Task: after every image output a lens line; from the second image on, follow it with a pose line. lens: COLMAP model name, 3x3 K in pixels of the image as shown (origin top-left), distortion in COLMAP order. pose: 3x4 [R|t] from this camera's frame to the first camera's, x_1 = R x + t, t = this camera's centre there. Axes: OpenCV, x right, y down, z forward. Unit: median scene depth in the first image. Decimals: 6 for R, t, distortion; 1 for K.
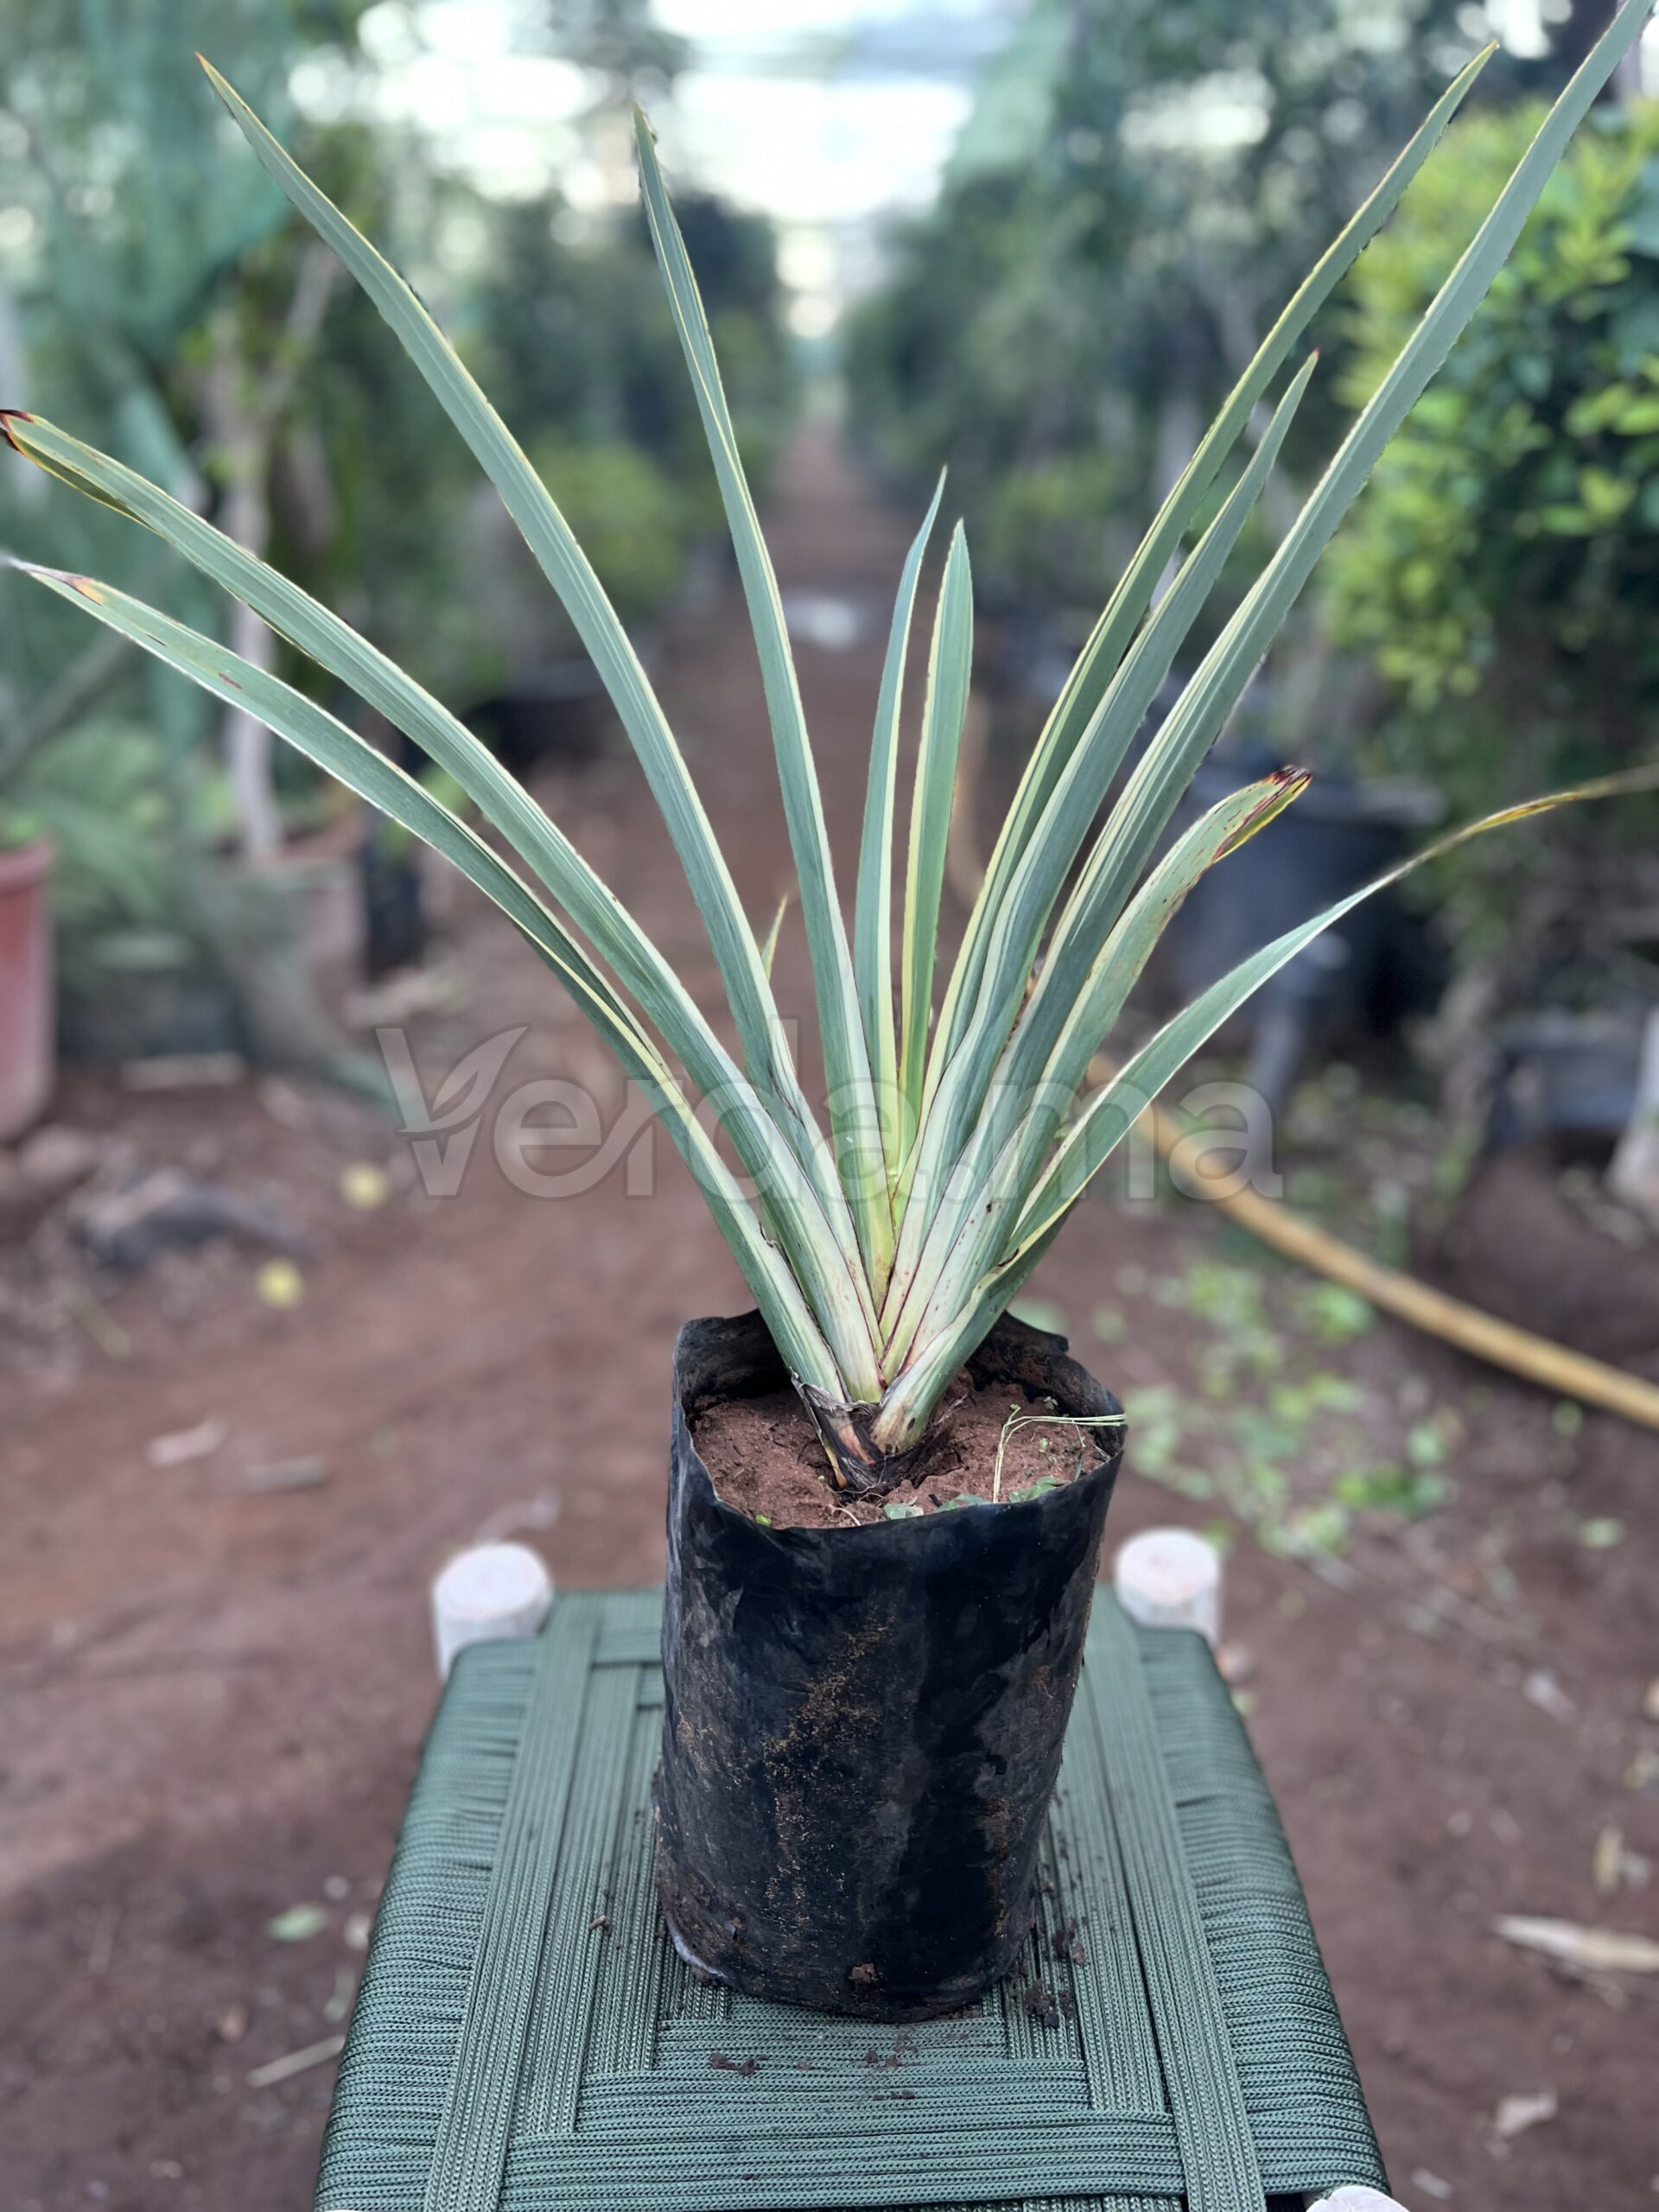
lens RADIAL K [[1672.5, 0, 829.5], [0, 1672.5, 1106.0], [0, 0, 1]] dist [0.002087, -0.019663]
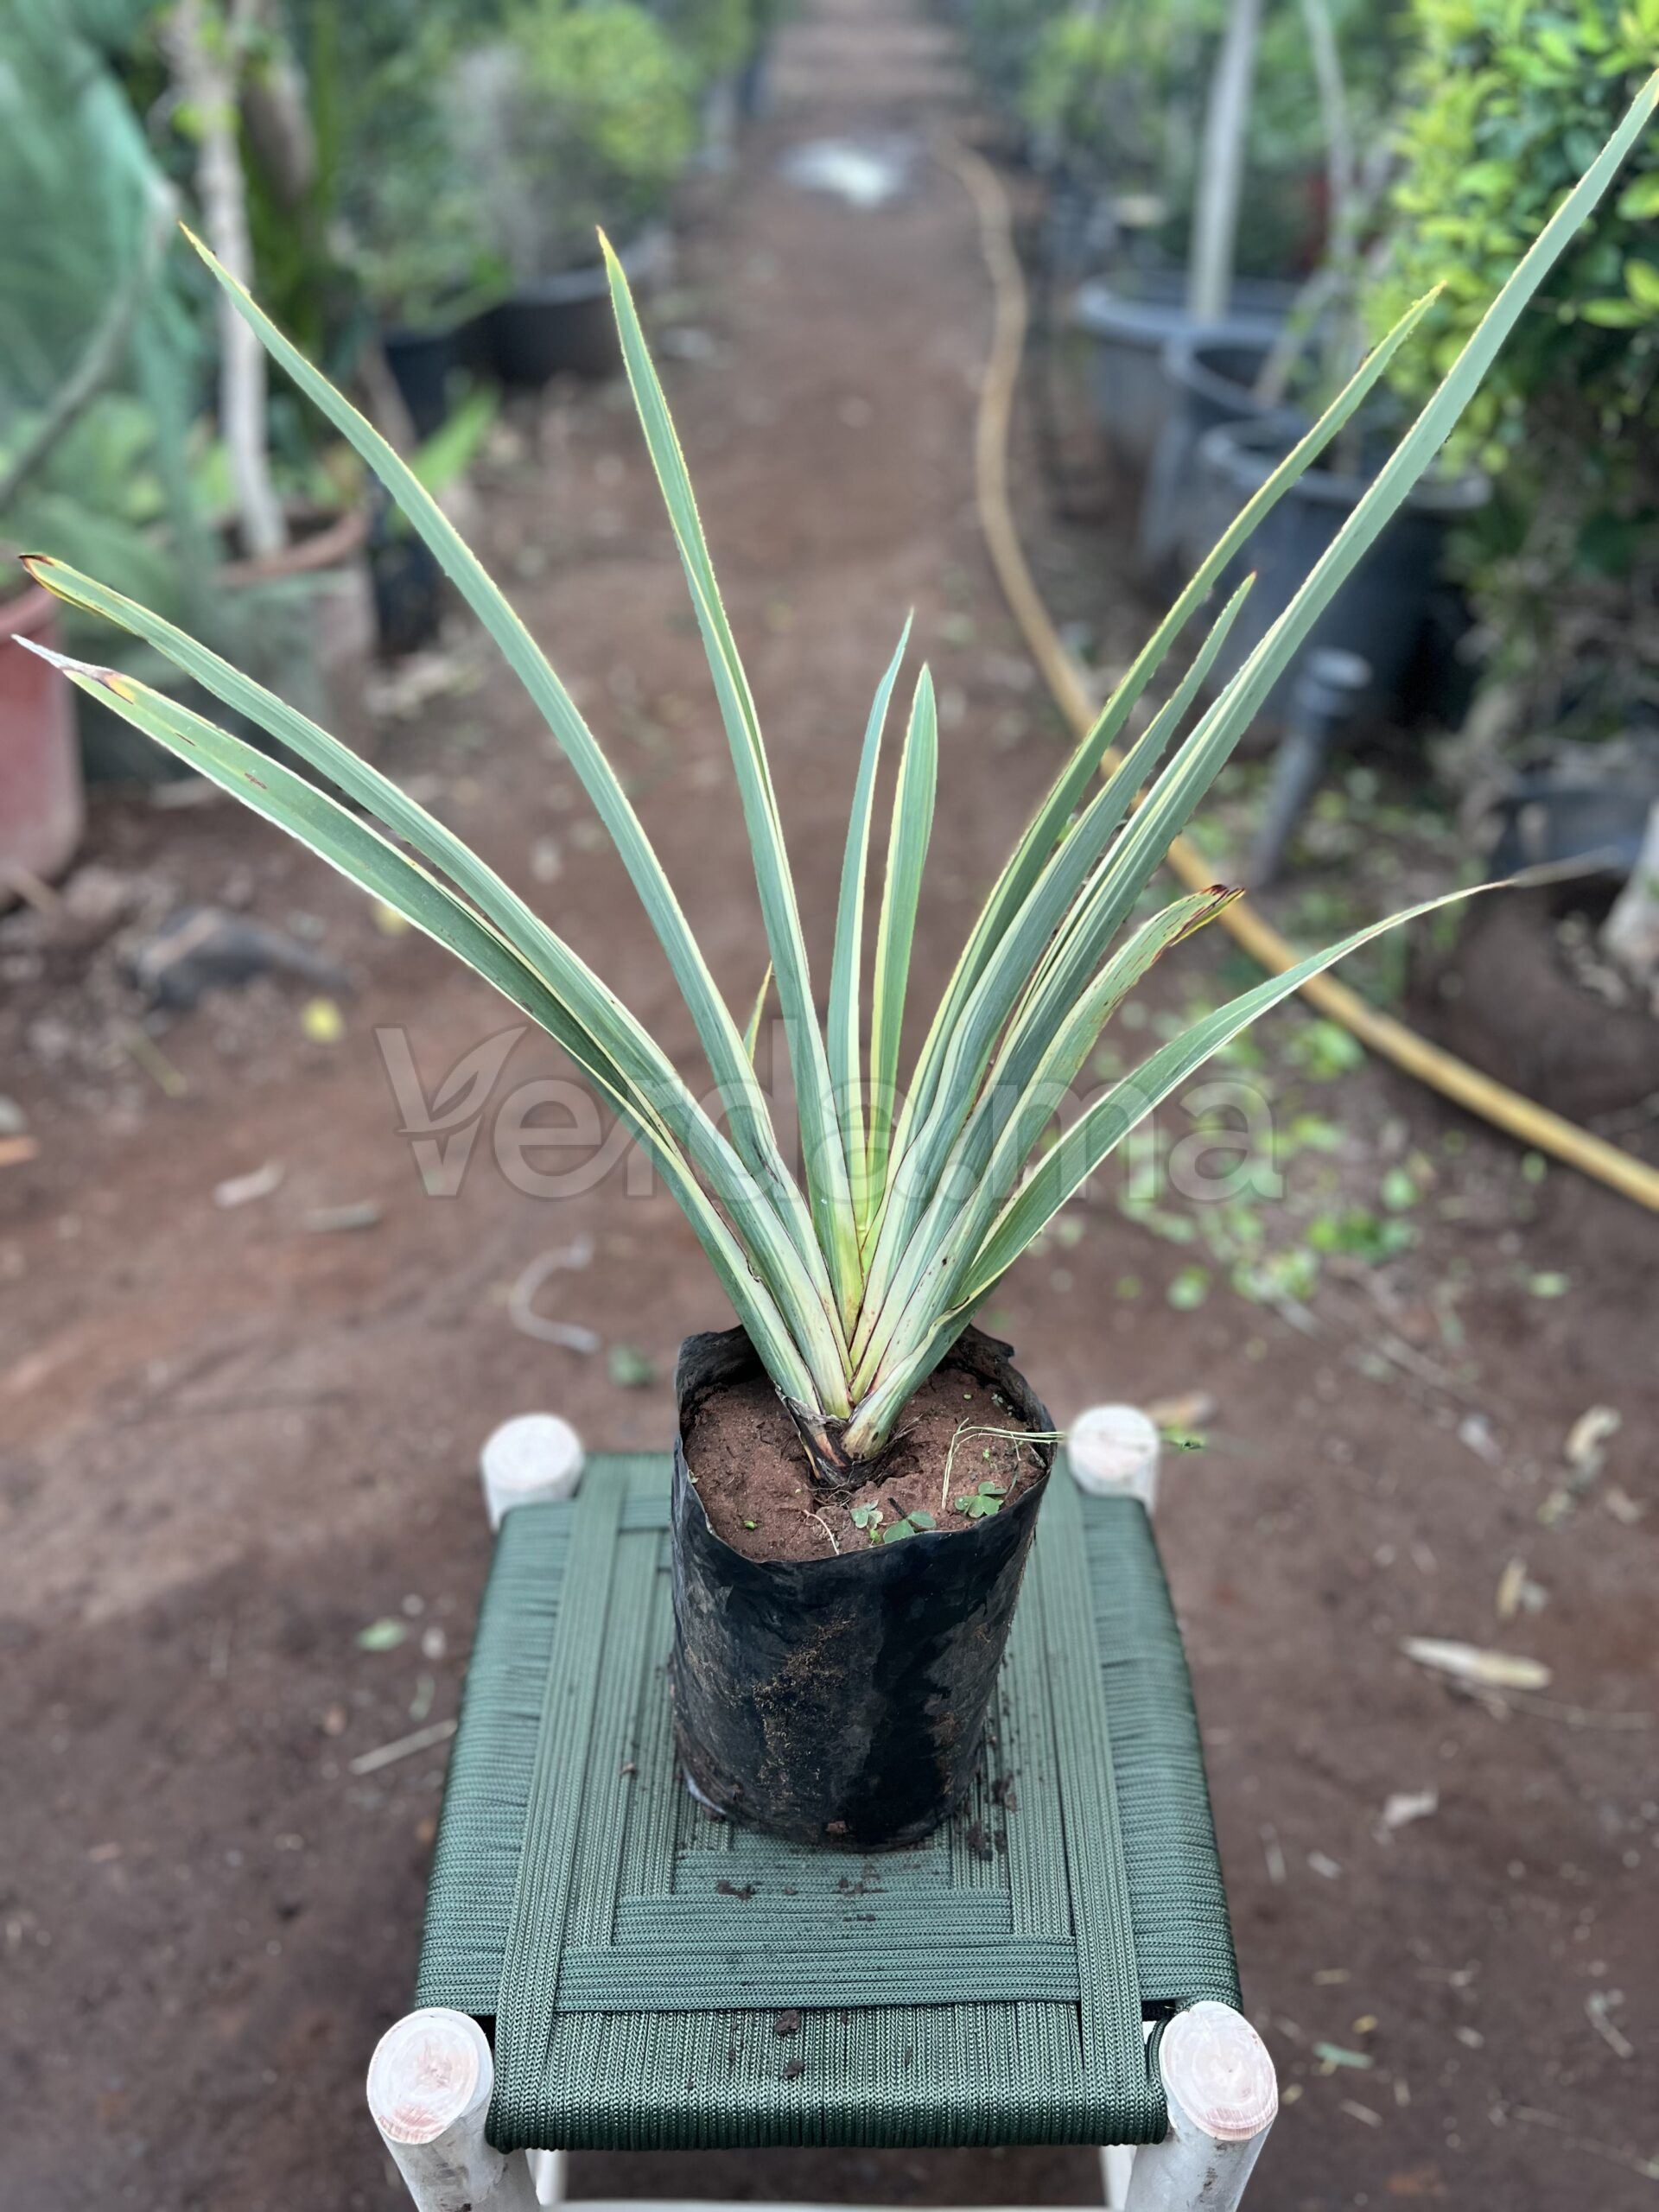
lens RADIAL K [[1672.5, 0, 829.5], [0, 1672.5, 1106.0], [0, 0, 1]] dist [0.002087, -0.019663]
pose [[0.999795, 0.003477, -0.019927, 0.029081], [0.001596, 0.968484, 0.249072, -0.245561], [0.020165, -0.249053, 0.968280, -0.065771]]
